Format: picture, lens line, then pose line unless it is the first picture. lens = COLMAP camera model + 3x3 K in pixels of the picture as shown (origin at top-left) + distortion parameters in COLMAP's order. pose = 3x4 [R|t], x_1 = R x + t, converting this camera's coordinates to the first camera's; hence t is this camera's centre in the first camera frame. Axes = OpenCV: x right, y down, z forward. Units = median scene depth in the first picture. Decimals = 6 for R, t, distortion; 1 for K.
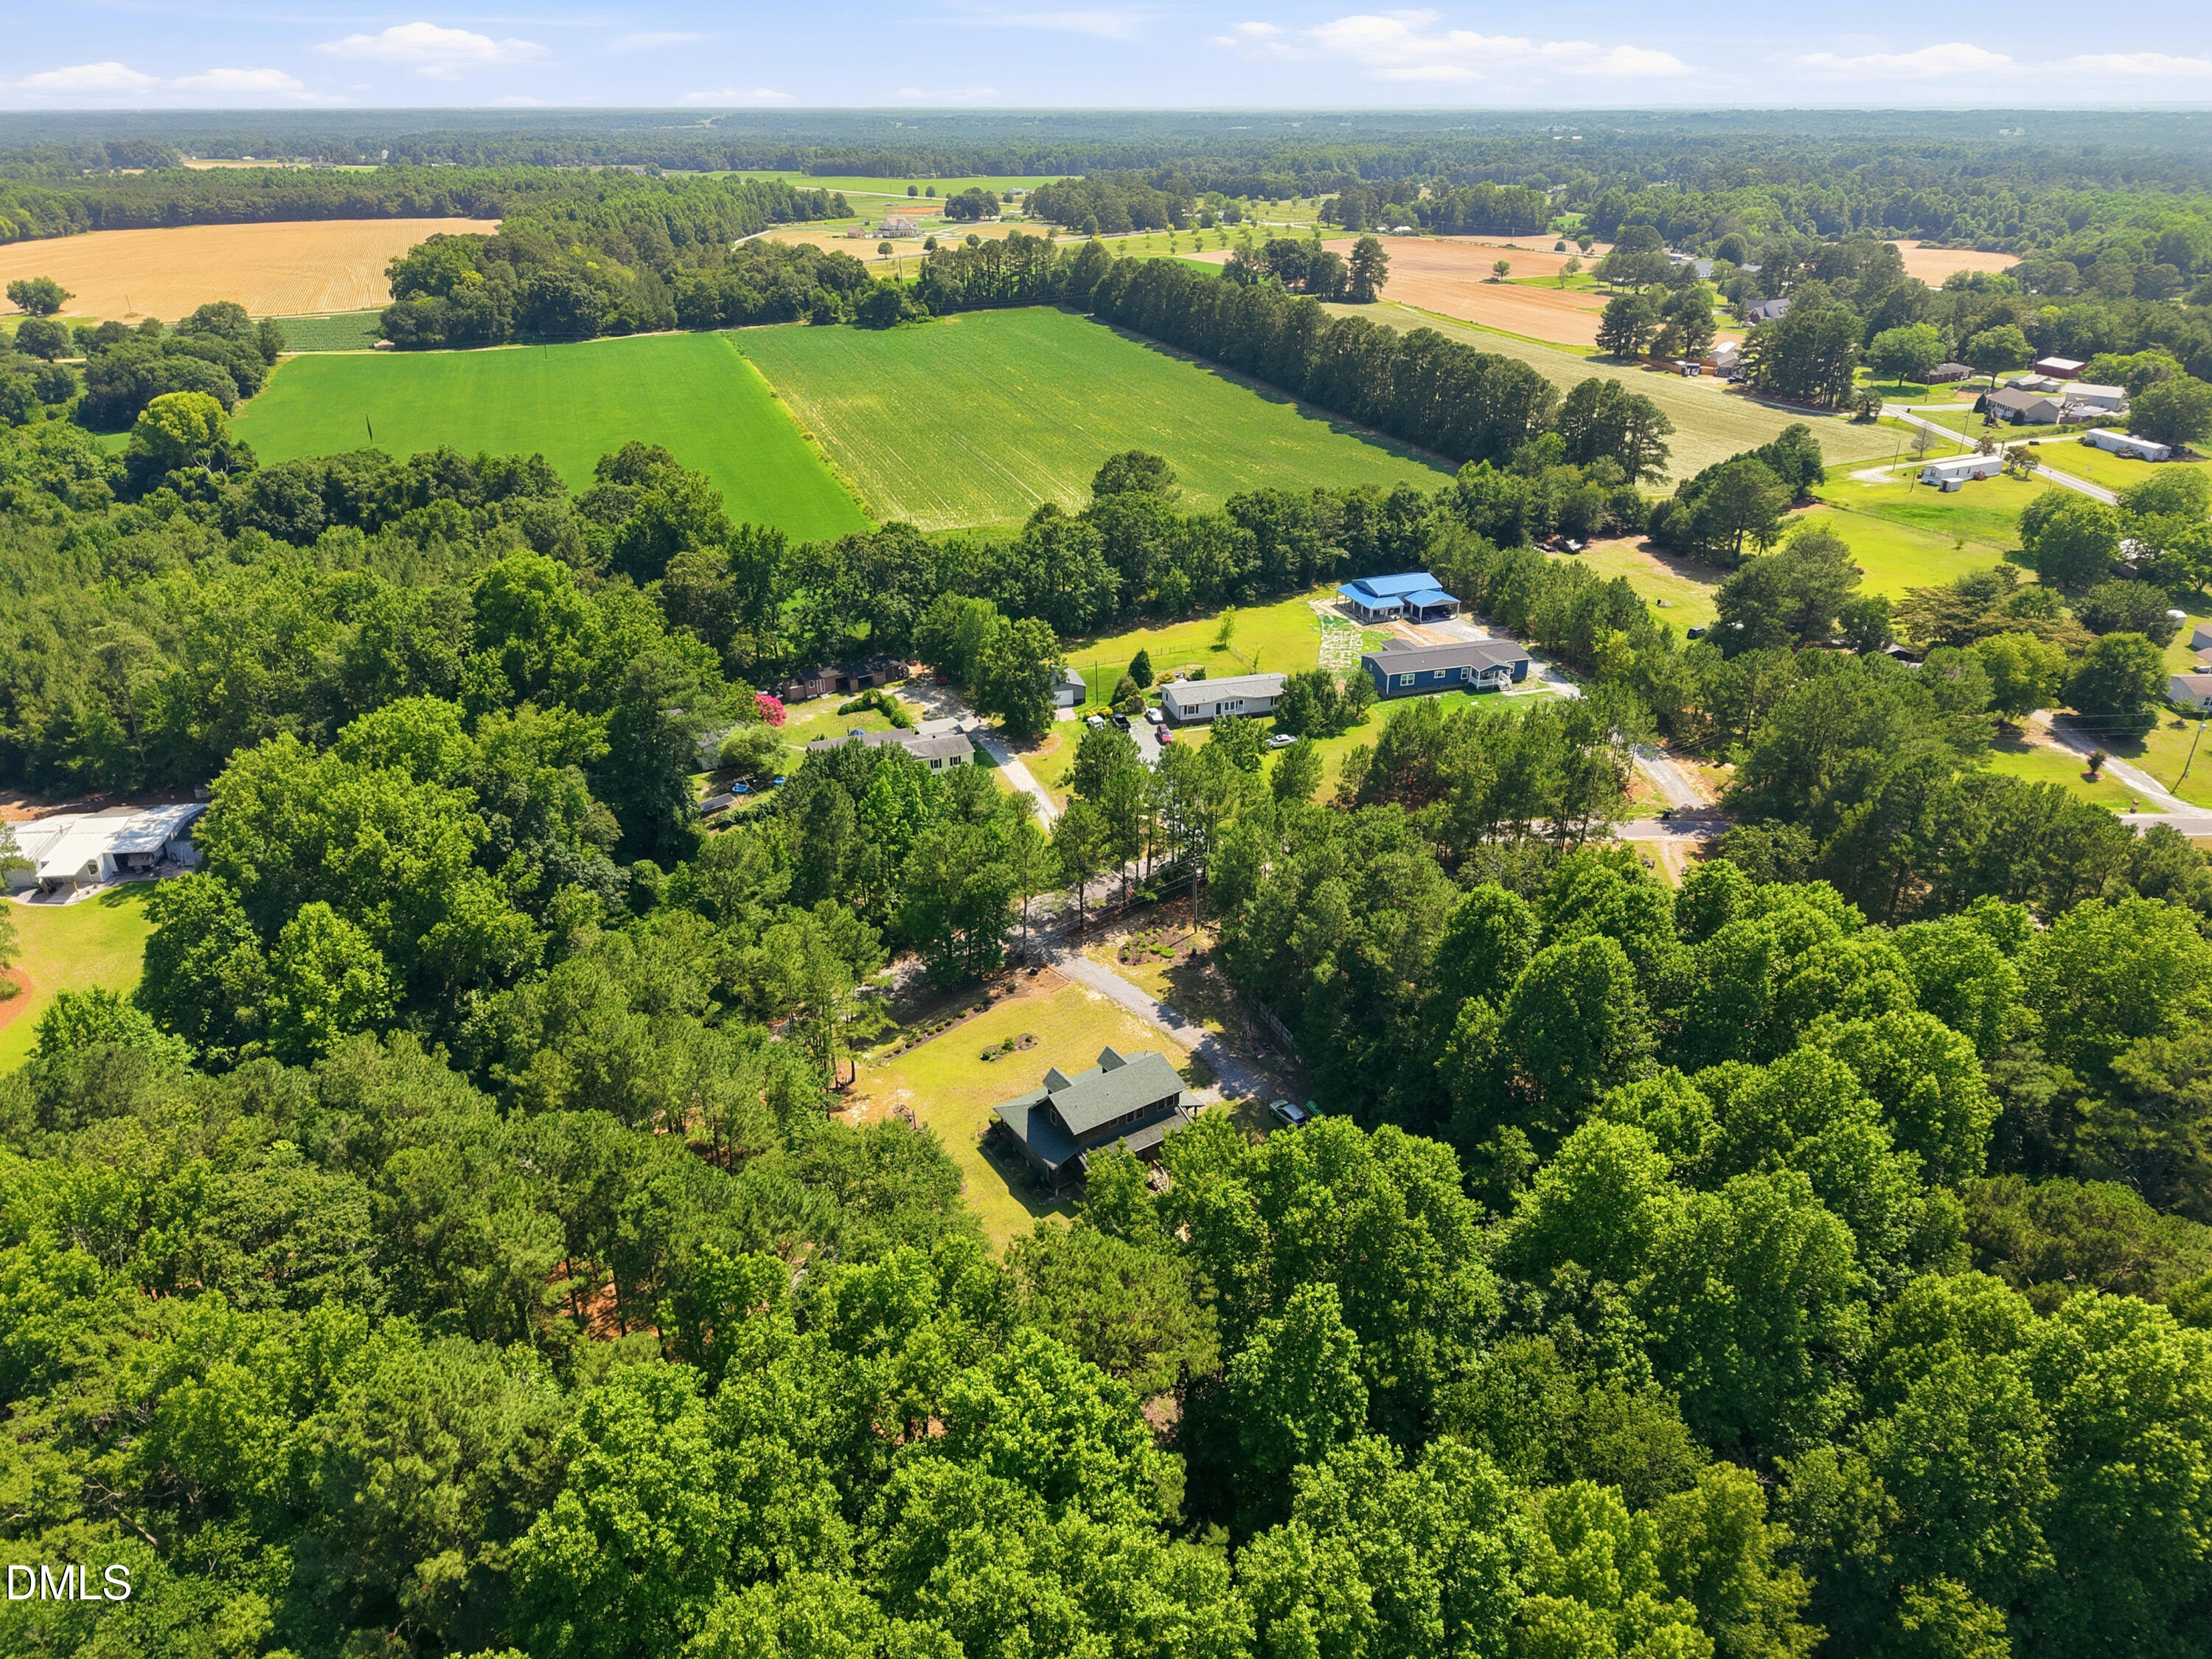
lens RADIAL K [[1479.9, 0, 1101.4], [0, 1479.9, 873.4], [0, 0, 1]] dist [0.014982, -0.006196]
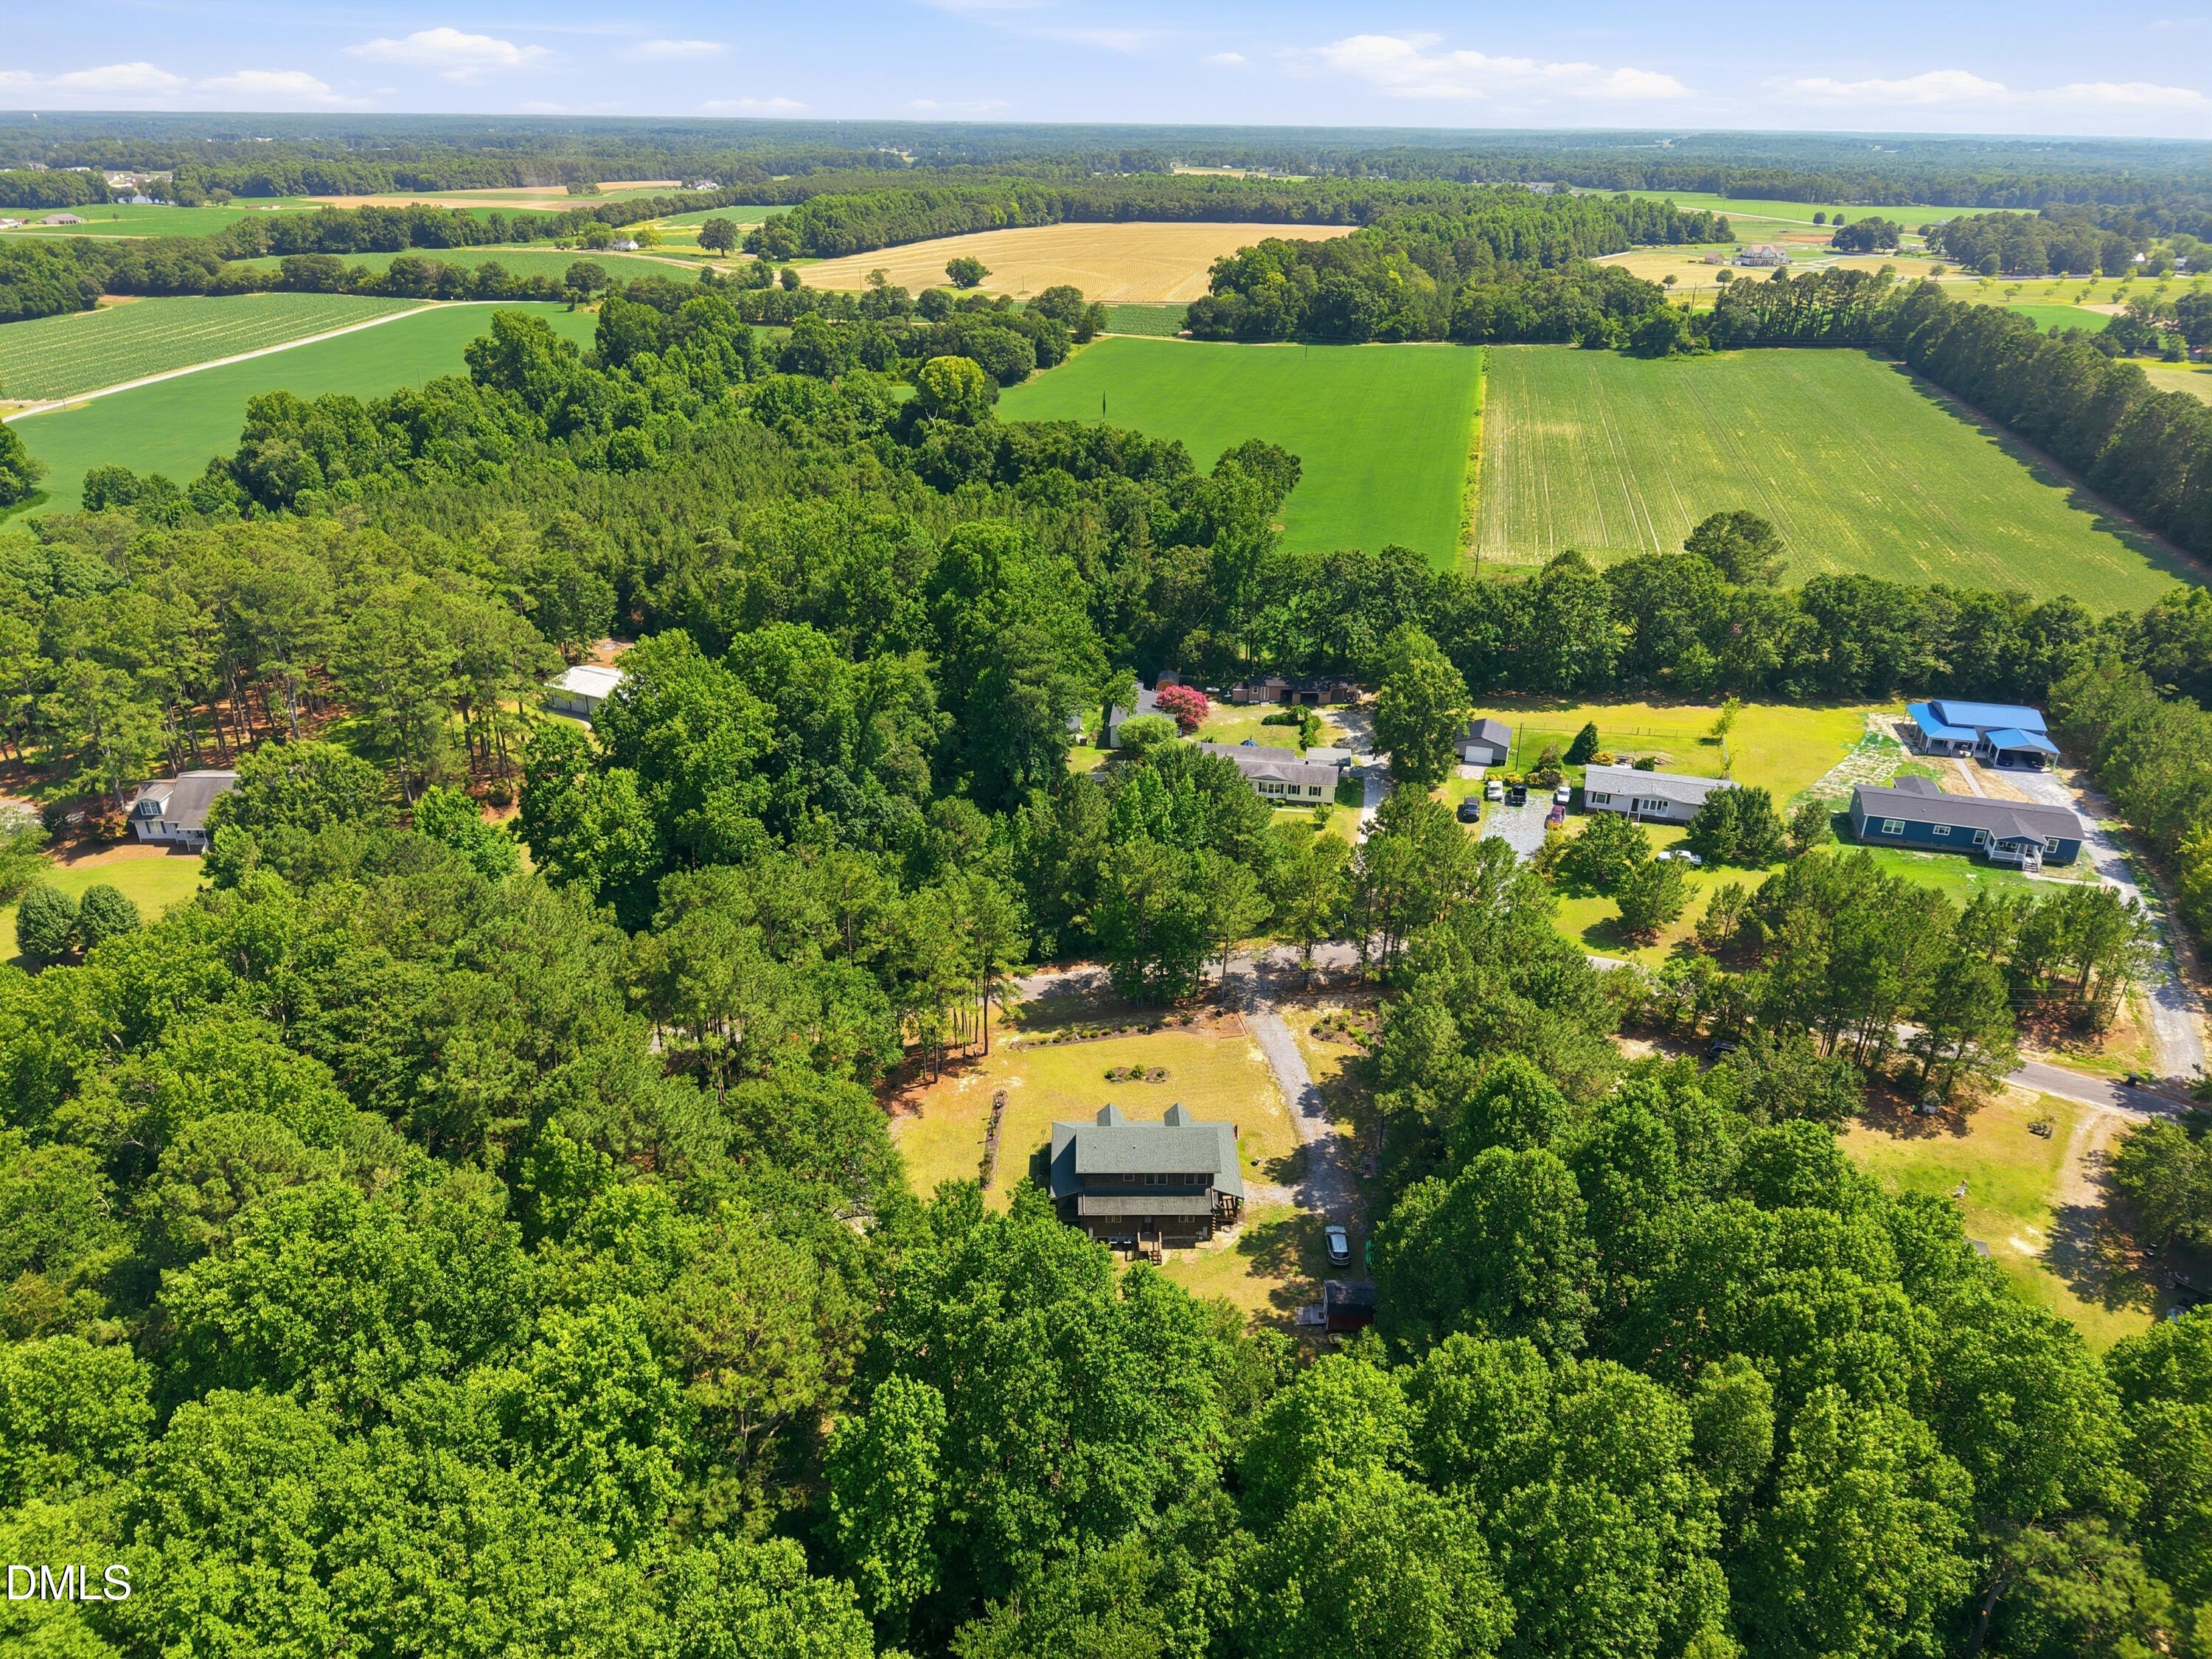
lens RADIAL K [[1484.2, 0, 1100.3], [0, 1484.2, 826.2], [0, 0, 1]] dist [0.027941, -0.018757]
pose [[0.844626, 0.241546, -0.477769, 0.093248], [-0.259466, 0.965307, 0.029333, -0.017122], [0.468279, 0.099189, 0.877996, 0.031795]]
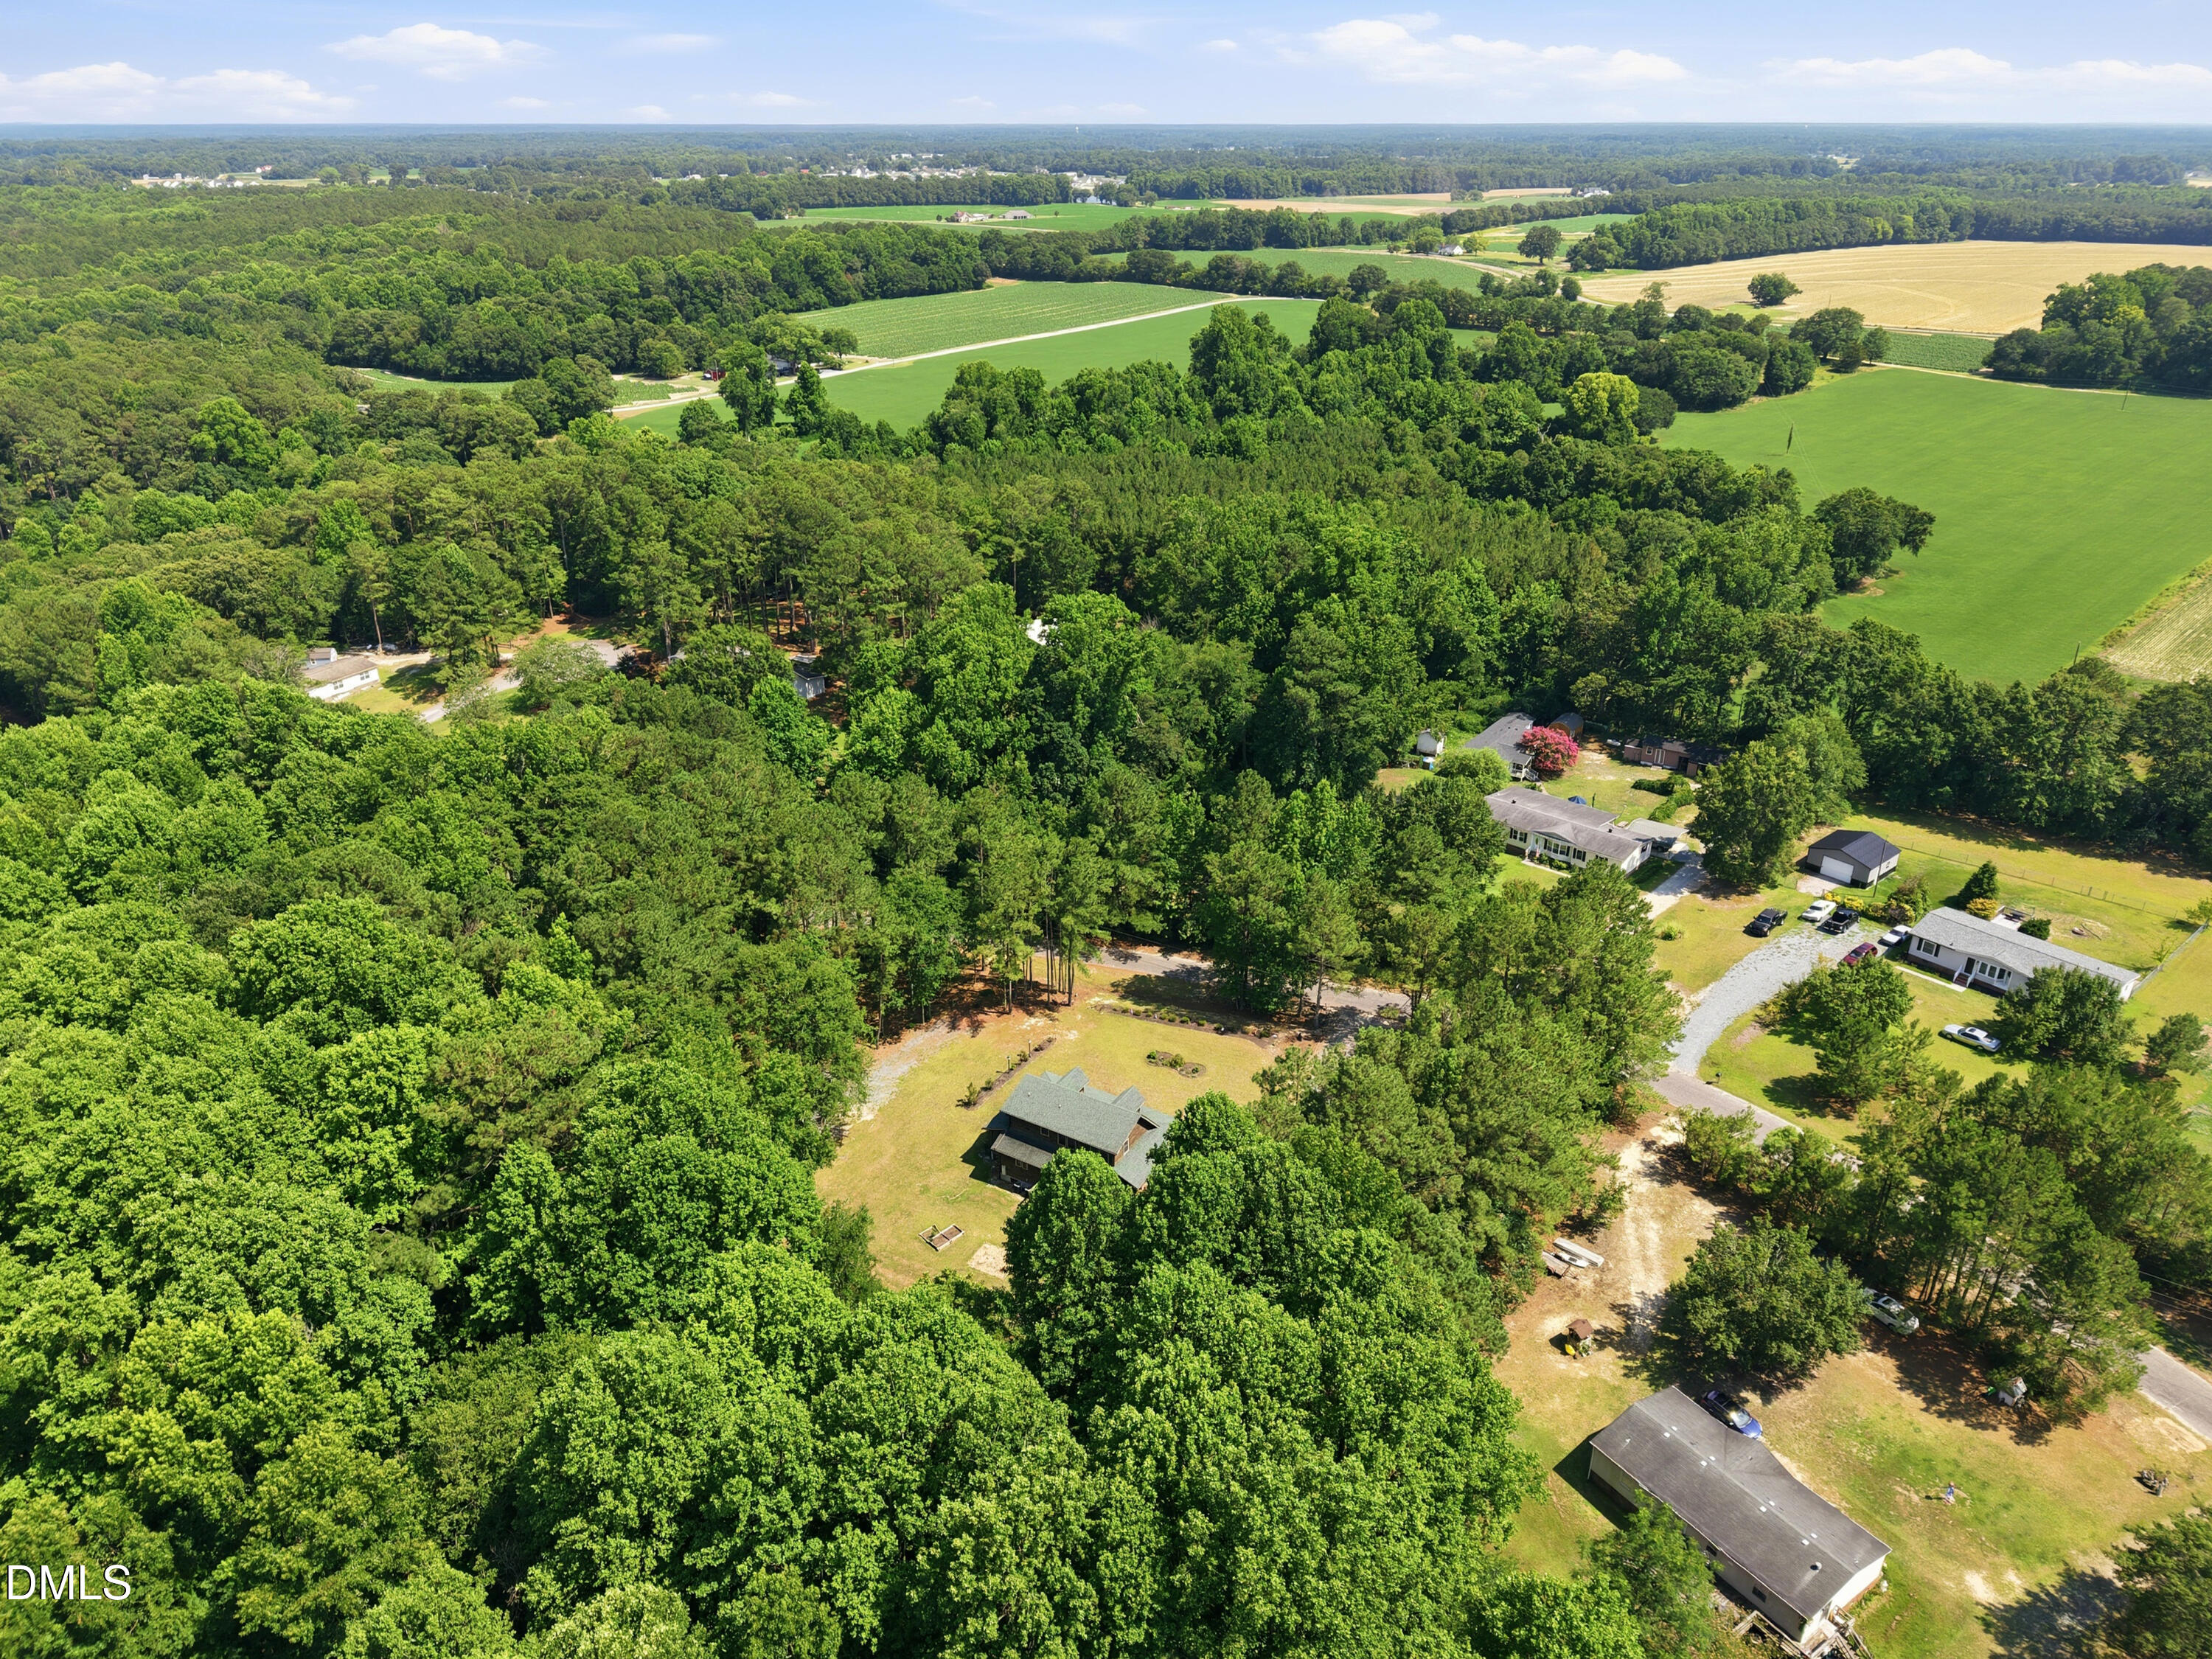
lens RADIAL K [[1484.2, 0, 1100.3], [0, 1484.2, 826.2], [0, 0, 1]] dist [0.027941, -0.018757]
pose [[0.435953, 0.392481, -0.809879, 0.178766], [-0.421491, 0.884143, 0.201584, -0.055131], [0.795167, 0.253476, 0.550872, 0.100526]]
